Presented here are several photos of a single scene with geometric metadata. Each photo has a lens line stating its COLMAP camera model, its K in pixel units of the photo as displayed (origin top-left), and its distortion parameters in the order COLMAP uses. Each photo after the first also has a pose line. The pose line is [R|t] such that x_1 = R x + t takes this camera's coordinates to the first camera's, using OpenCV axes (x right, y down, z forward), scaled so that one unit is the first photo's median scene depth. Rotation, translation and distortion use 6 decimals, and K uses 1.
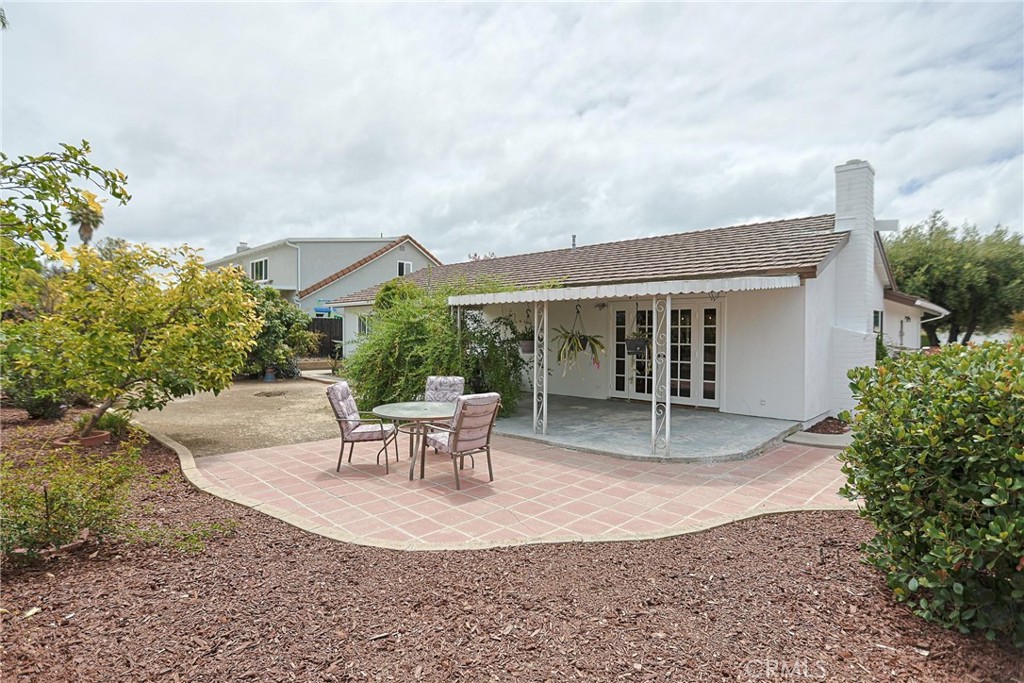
lens RADIAL K [[502.1, 0, 519.0], [0, 502.1, 344.6], [0, 0, 1]] dist [-0.053518, 0.020068]
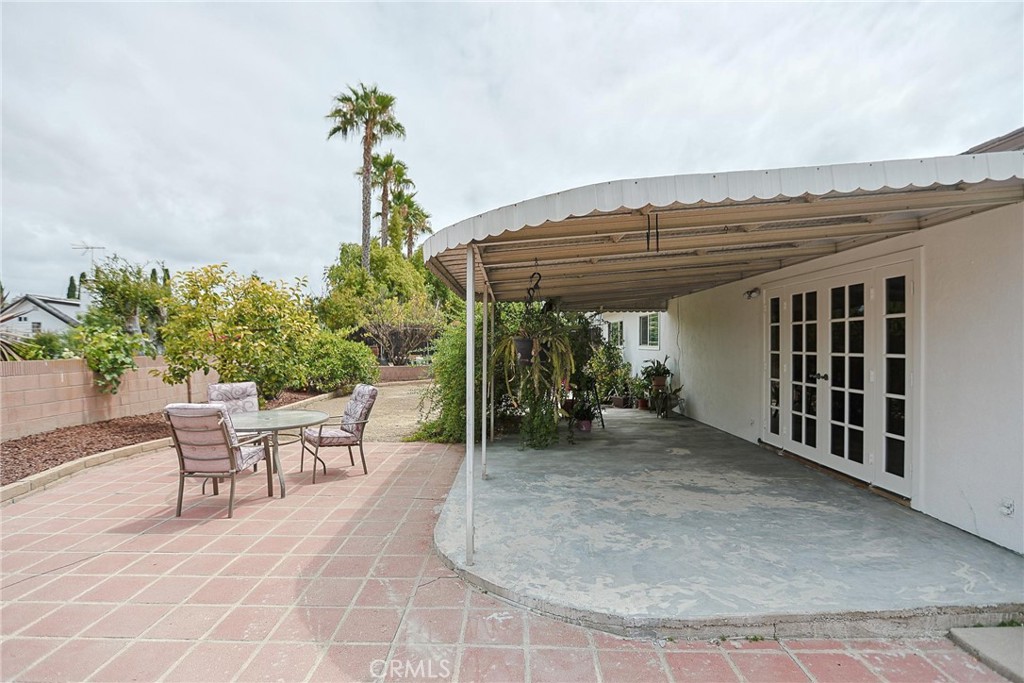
lens RADIAL K [[502.1, 0, 519.0], [0, 502.1, 344.6], [0, 0, 1]] dist [-0.053518, 0.020068]
pose [[0.721824, 0.007154, -0.692040, 0.724988], [-0.026523, 0.999498, -0.017332, 0.011088], [0.691568, 0.030866, 0.721651, 0.710414]]
